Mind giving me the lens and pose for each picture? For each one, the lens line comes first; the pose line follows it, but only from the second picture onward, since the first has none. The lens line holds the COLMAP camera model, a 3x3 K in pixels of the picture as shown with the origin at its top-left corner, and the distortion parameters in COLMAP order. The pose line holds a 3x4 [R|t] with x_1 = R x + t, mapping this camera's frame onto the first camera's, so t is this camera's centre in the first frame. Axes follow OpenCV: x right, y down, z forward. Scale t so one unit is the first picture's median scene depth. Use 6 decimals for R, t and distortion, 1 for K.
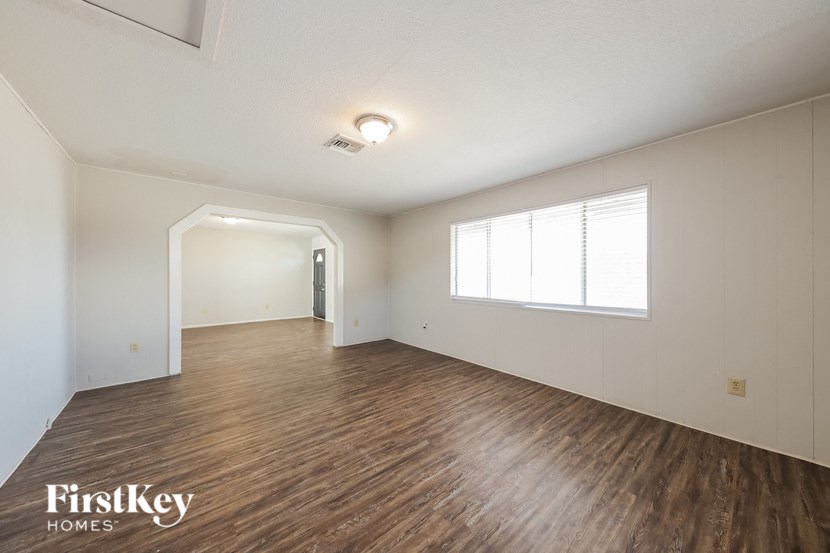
lens RADIAL K [[287.4, 0, 414.5], [0, 287.4, 278.1], [0, 0, 1]] dist [0.017776, -0.000167]
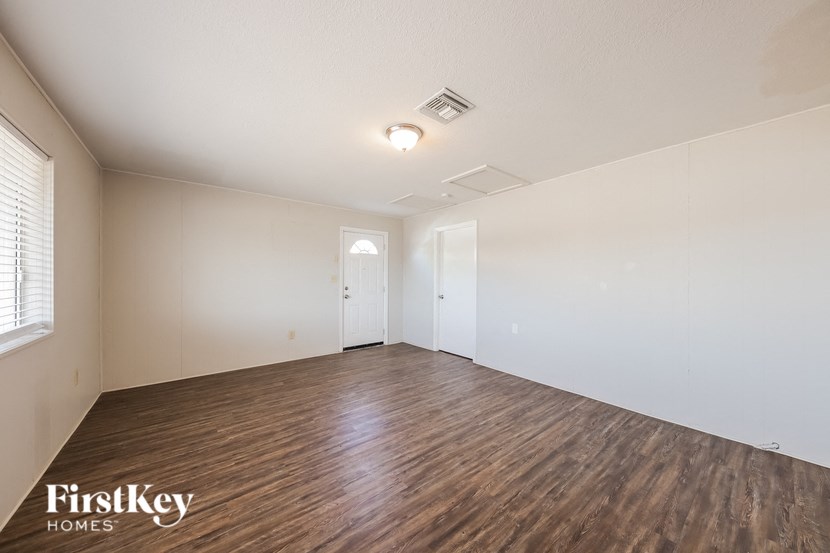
lens RADIAL K [[287.4, 0, 413.1], [0, 287.4, 277.1], [0, 0, 1]] dist [0.017776, -0.000167]
pose [[-0.999341, -0.003414, 0.036127, -0.206485], [-0.003601, 0.999980, -0.005112, -0.010530], [-0.036109, -0.005239, -0.999334, 1.983807]]
